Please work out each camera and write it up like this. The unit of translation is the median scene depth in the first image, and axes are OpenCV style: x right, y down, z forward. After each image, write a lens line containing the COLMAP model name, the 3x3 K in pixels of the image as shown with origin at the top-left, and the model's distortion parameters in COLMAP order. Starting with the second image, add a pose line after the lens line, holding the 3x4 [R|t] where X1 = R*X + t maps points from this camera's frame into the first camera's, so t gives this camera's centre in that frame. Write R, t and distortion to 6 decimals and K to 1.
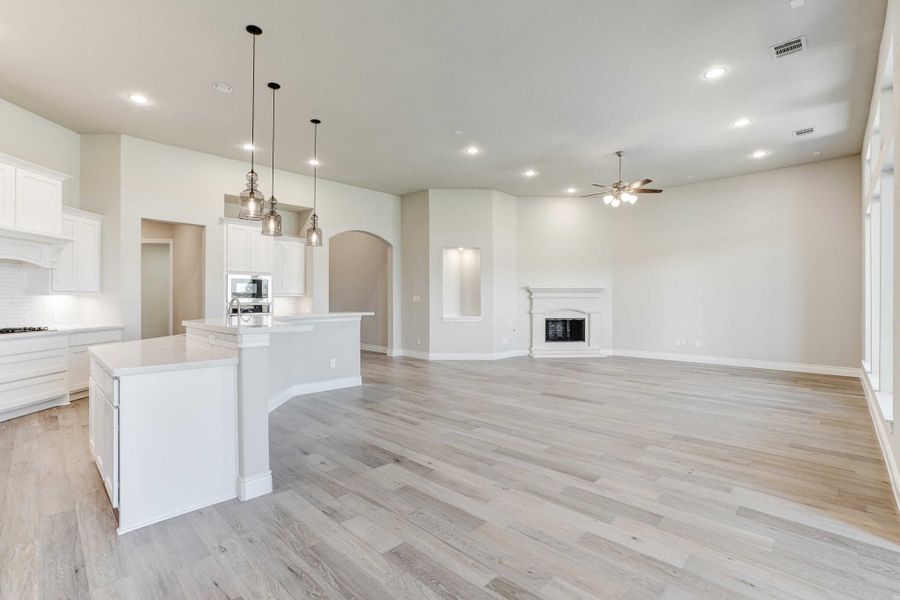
lens RADIAL K [[413.9, 0, 445.2], [0, 413.9, 295.6], [0, 0, 1]] dist [-0.040916, 0.015636]
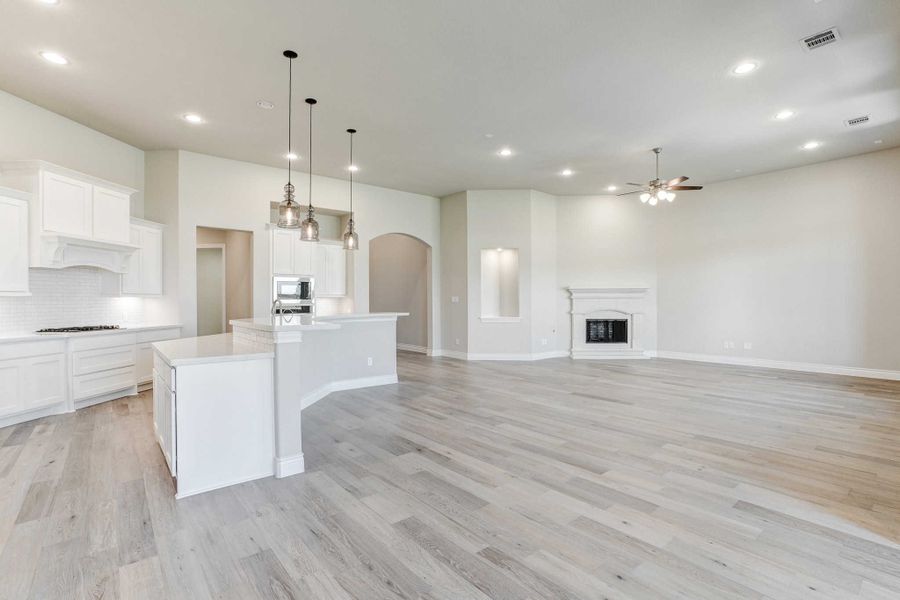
lens RADIAL K [[413.9, 0, 446.3], [0, 413.9, 299.0], [0, 0, 1]] dist [-0.040916, 0.015636]
pose [[0.995291, -0.002985, -0.096886, 0.040370], [0.003627, 0.999973, 0.006447, -0.000651], [0.096864, -0.006768, 0.995275, -0.043691]]
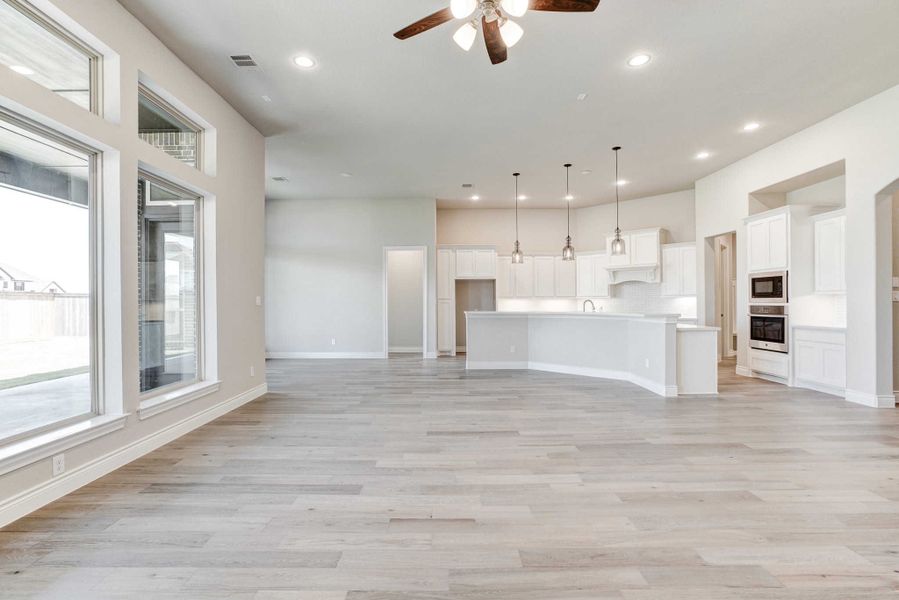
lens RADIAL K [[413.4, 0, 446.0], [0, 413.4, 296.4], [0, 0, 1]] dist [-0.040916, 0.015636]
pose [[-0.702670, -0.005863, -0.711492, 0.996614], [0.012465, 0.999711, -0.020549, 0.018462], [0.711407, -0.023308, -0.702394, 1.694267]]
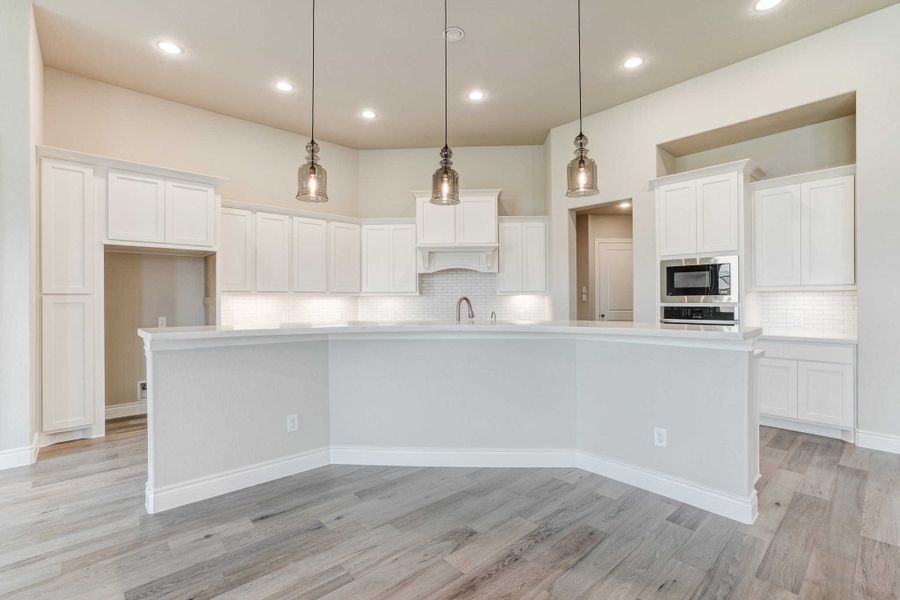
lens RADIAL K [[413.9, 0, 447.2], [0, 413.9, 299.8], [0, 0, 1]] dist [-0.040916, 0.015636]
pose [[-0.052140, -0.000798, -0.998639, 0.242375], [0.014806, 0.999889, -0.001572, 0.011749], [0.998530, -0.014868, -0.052123, 0.983107]]
